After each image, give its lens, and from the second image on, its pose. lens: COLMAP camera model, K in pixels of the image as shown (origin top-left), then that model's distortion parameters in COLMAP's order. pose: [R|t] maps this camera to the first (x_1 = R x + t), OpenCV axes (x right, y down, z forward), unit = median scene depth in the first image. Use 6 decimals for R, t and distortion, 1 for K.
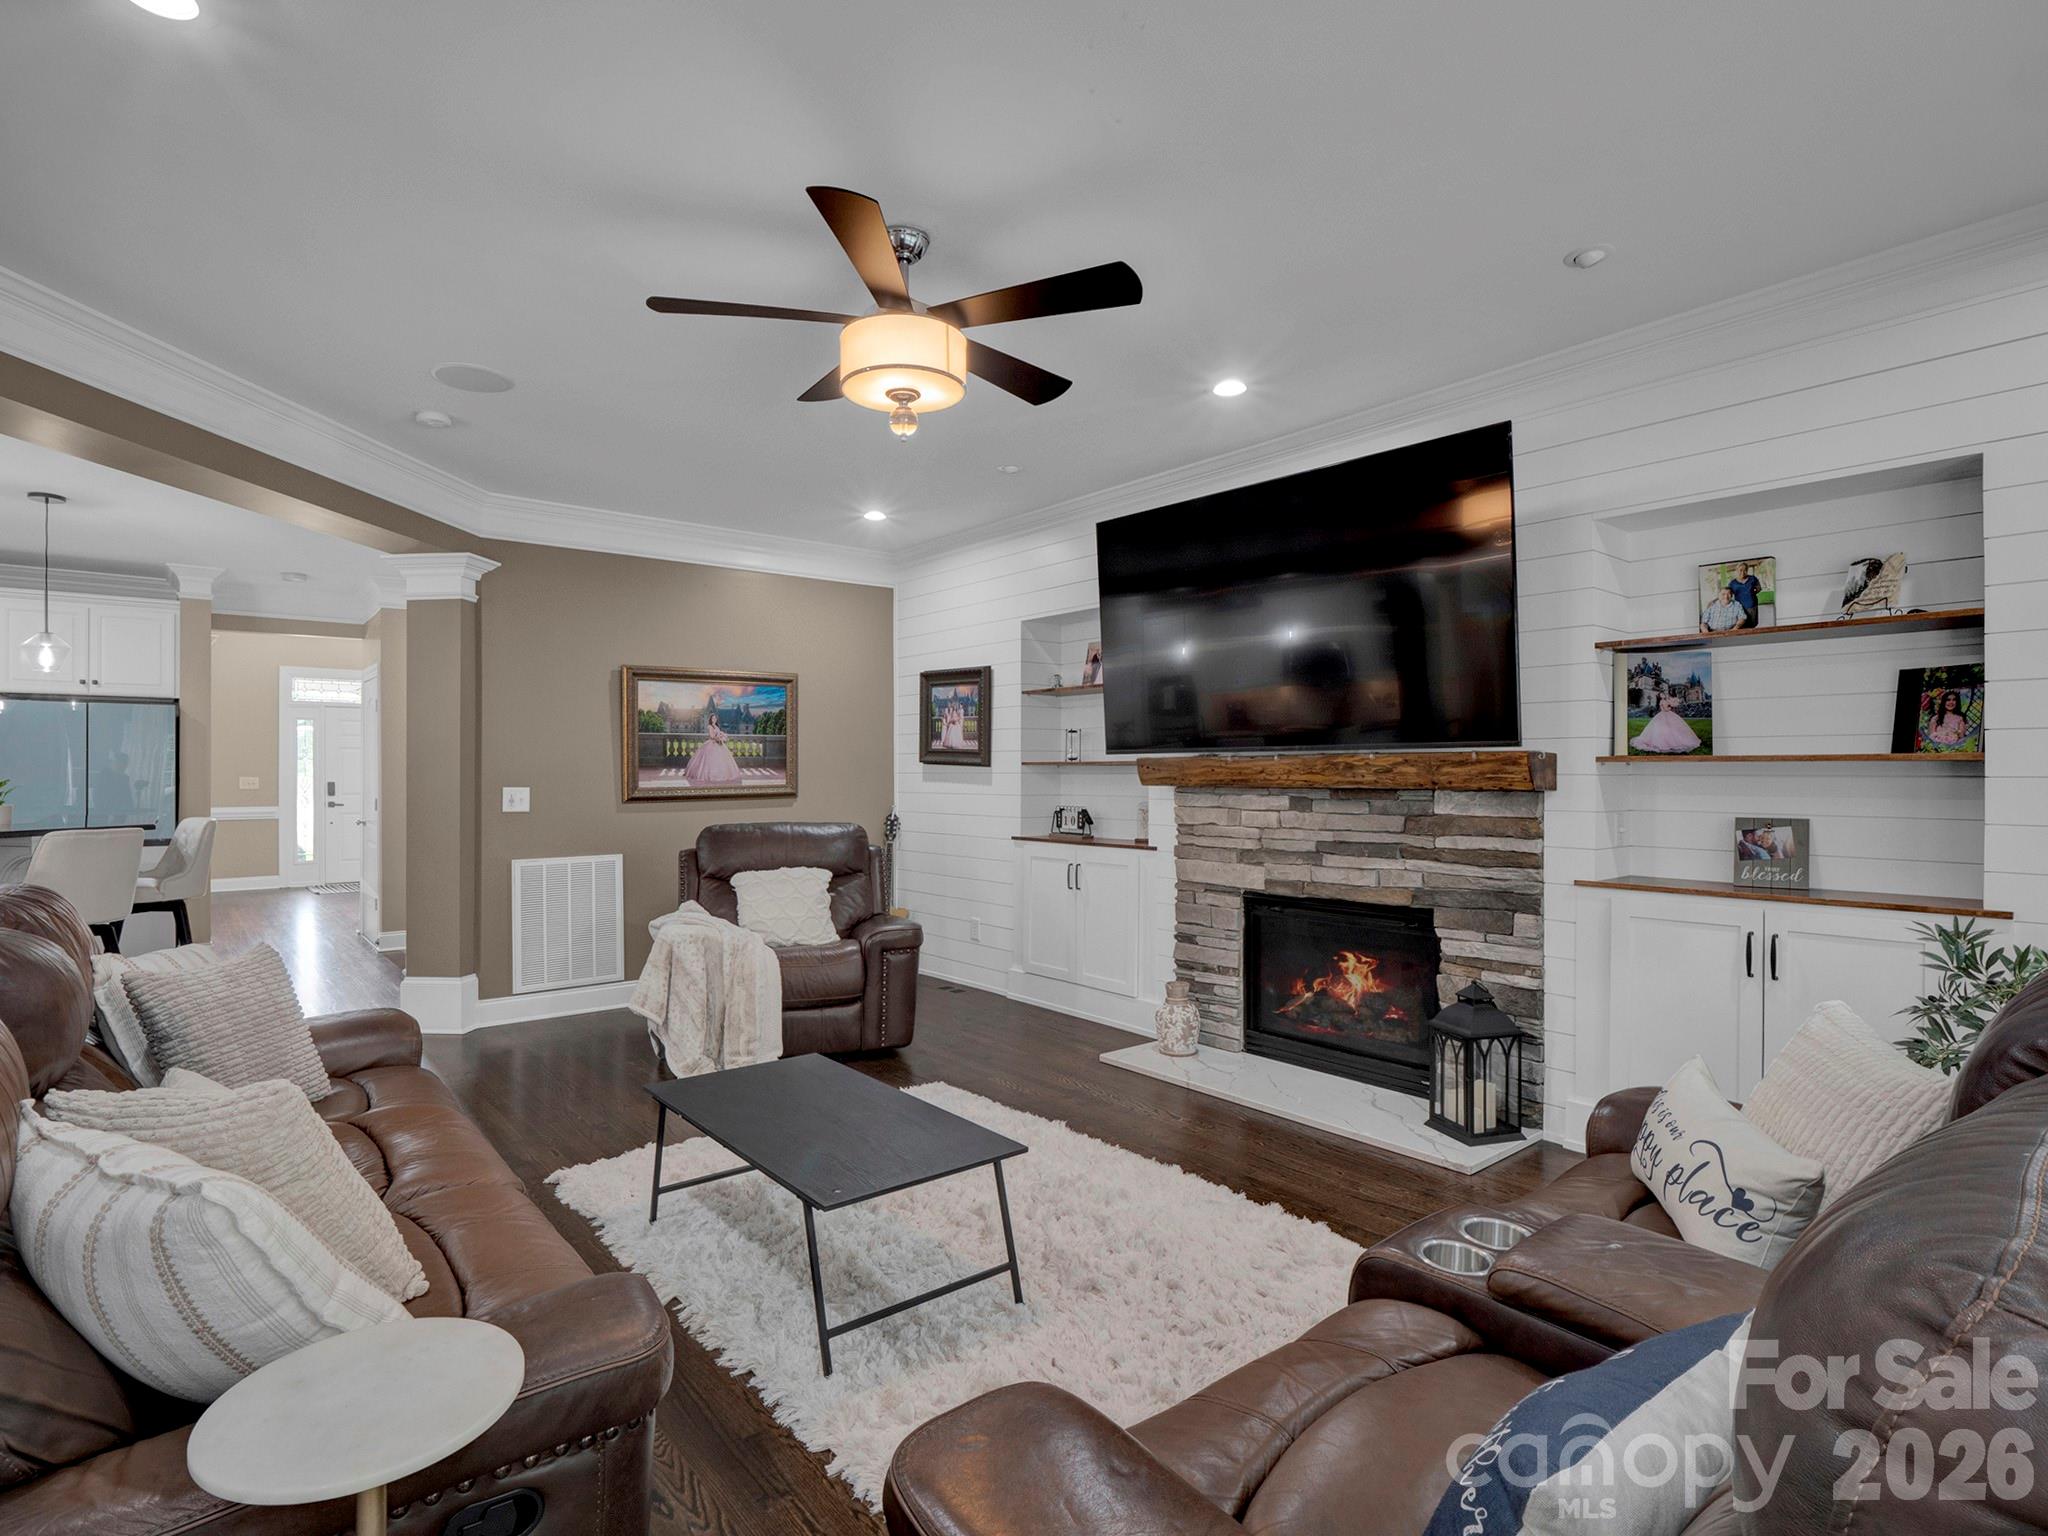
lens RADIAL K [[1040.1, 0, 1006.8], [0, 1040.1, 770.0], [0, 0, 1]] dist [-0.003246, -0.005900]
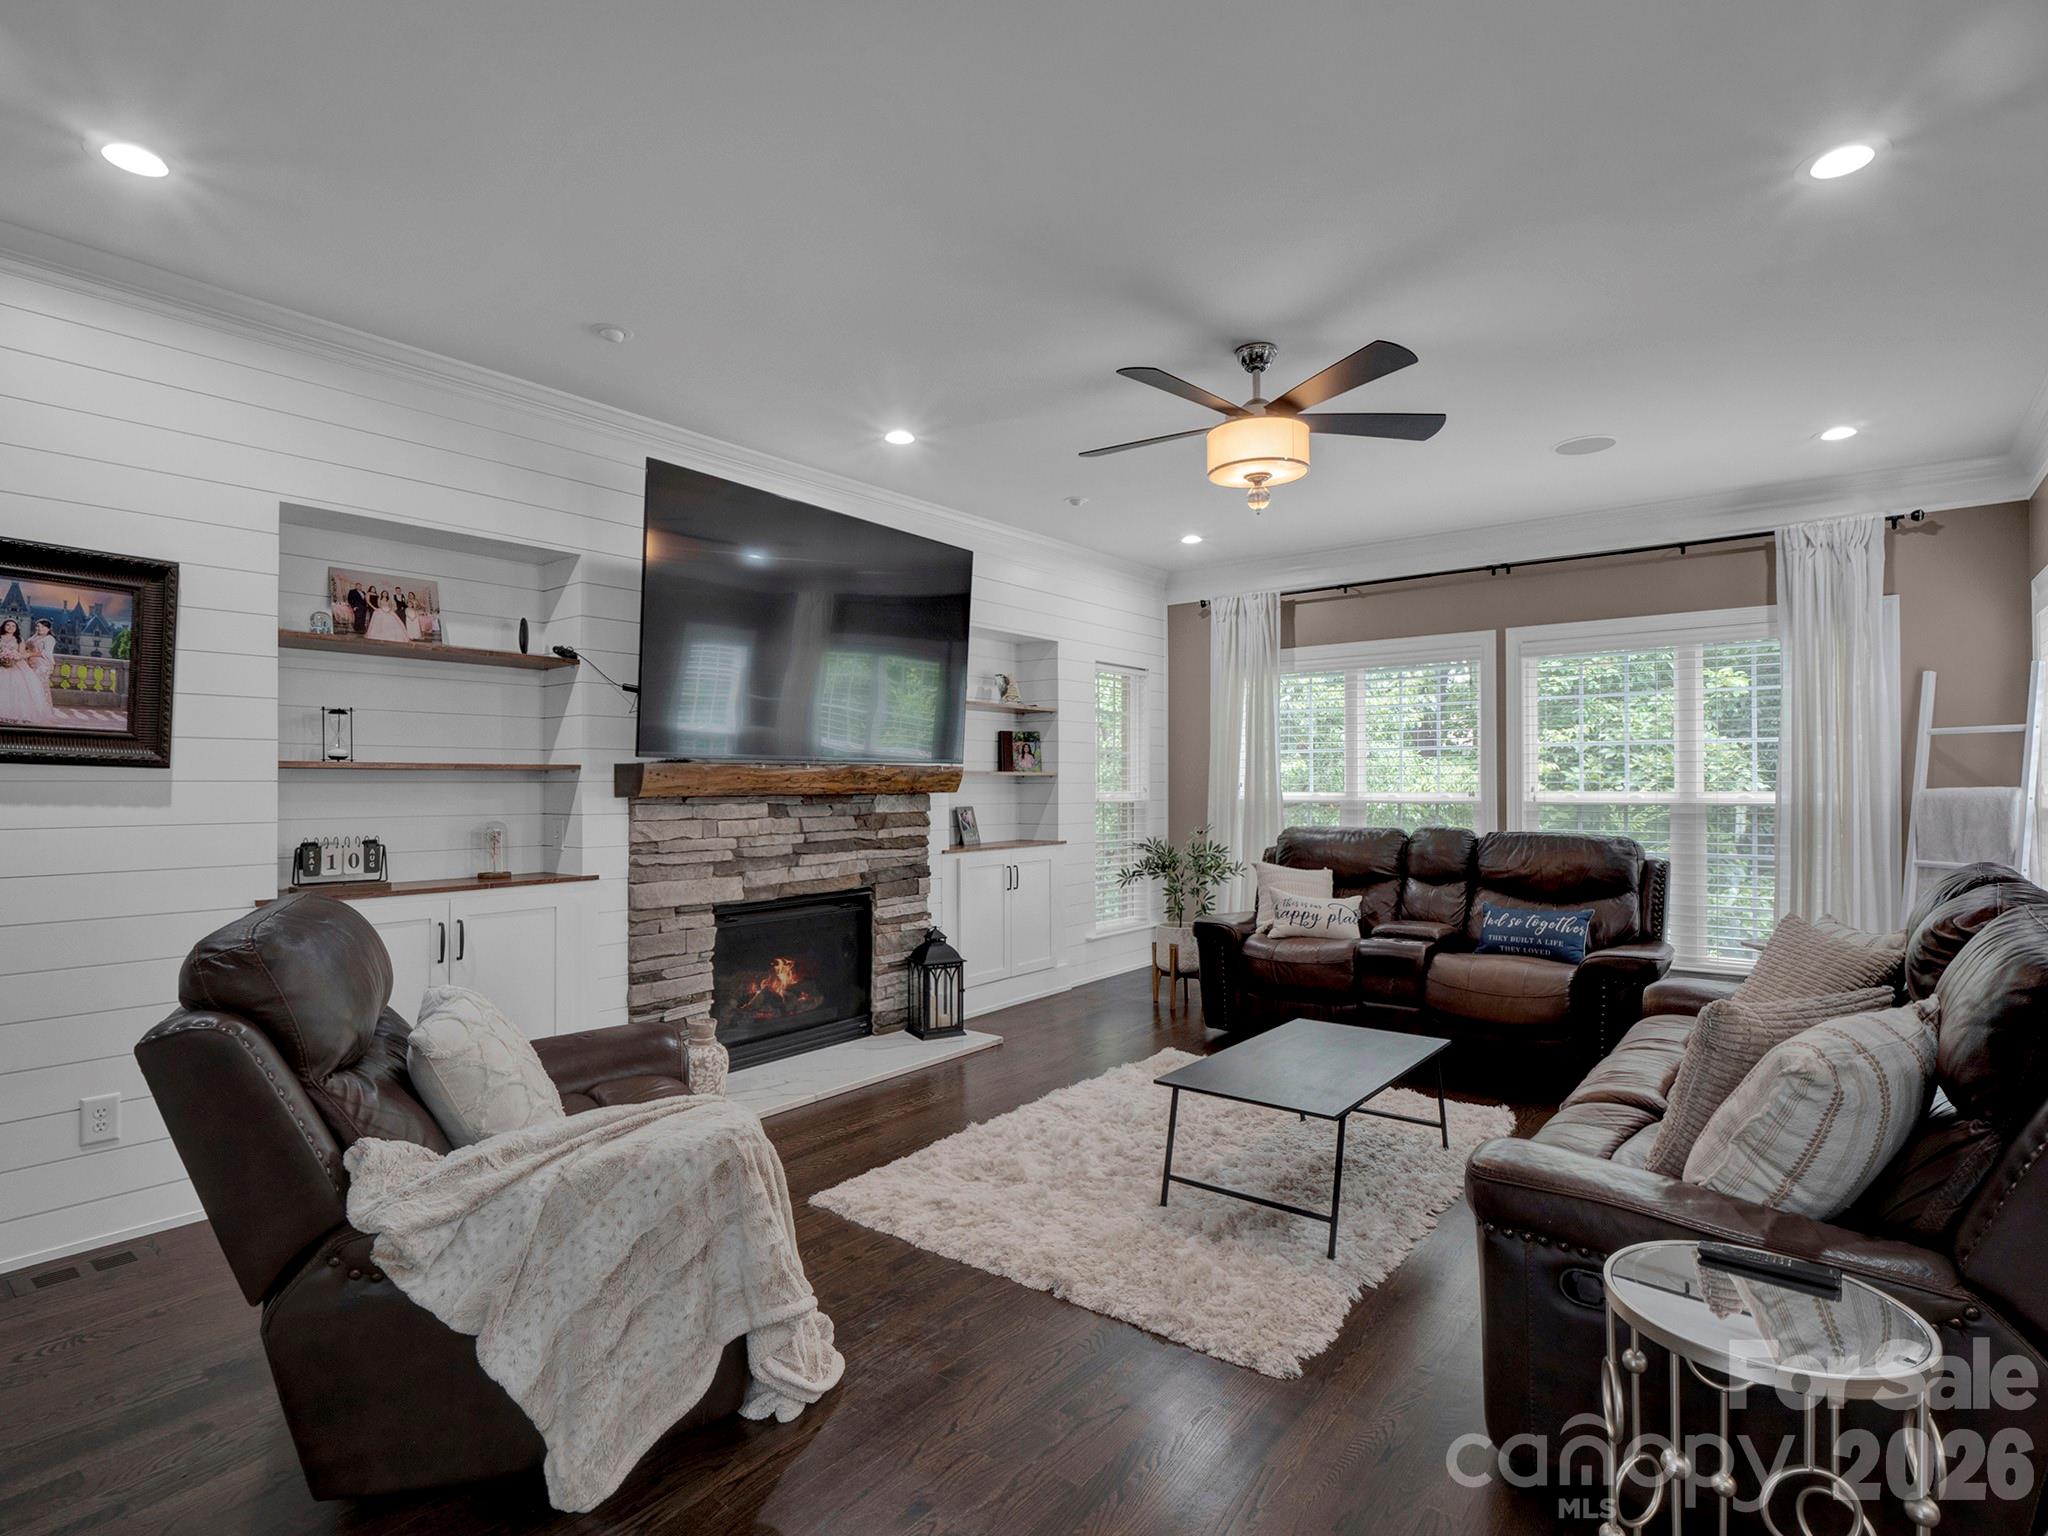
lens RADIAL K [[1040.1, 0, 1025.7], [0, 1040.1, 768.7], [0, 0, 1]] dist [-0.003246, -0.005900]
pose [[-0.222928, 0.014382, 0.974729, -0.648278], [-0.000921, 0.999888, -0.014964, 0.004688], [-0.974834, -0.004234, -0.222890, 0.800402]]
